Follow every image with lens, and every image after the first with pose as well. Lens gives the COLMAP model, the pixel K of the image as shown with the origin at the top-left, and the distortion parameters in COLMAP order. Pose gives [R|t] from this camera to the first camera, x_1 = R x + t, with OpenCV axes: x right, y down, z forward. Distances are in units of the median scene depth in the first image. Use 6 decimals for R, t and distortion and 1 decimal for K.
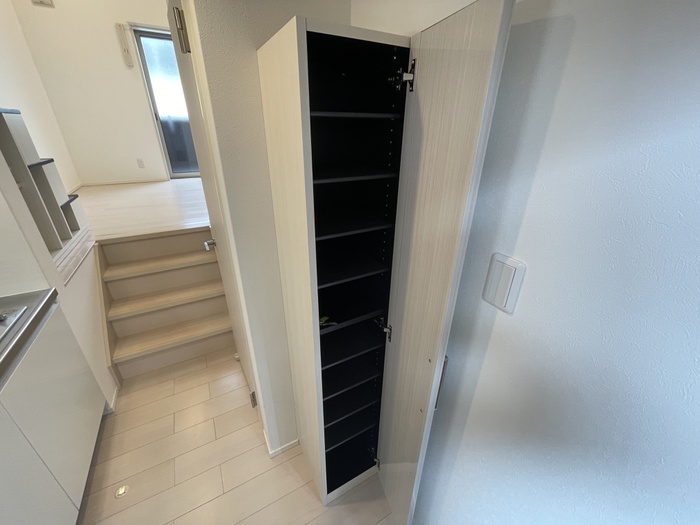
lens RADIAL K [[285.1, 0, 349.6], [0, 285.1, 263.4], [0, 0, 1]] dist [-0.002695, 0.000108]
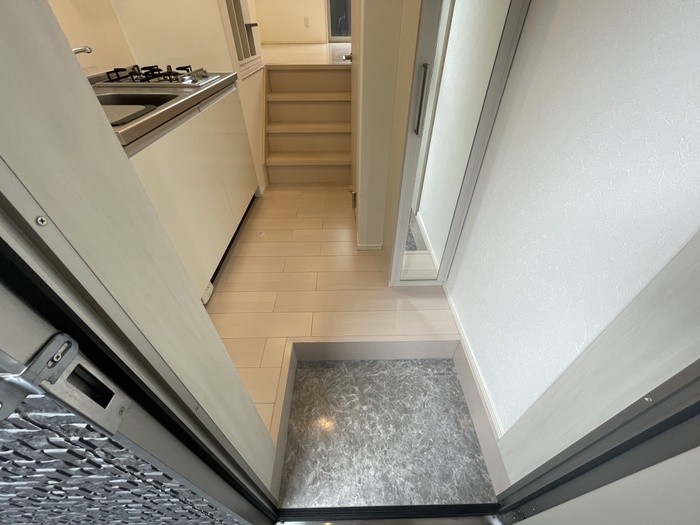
lens RADIAL K [[285.1, 0, 349.2], [0, 285.1, 262.3], [0, 0, 1]] dist [-0.002695, 0.000108]
pose [[0.882945, 0.301589, -0.359795, 0.114344], [-0.194222, 0.932367, 0.304908, 0.280245], [0.427418, -0.199337, 0.881804, -0.082749]]
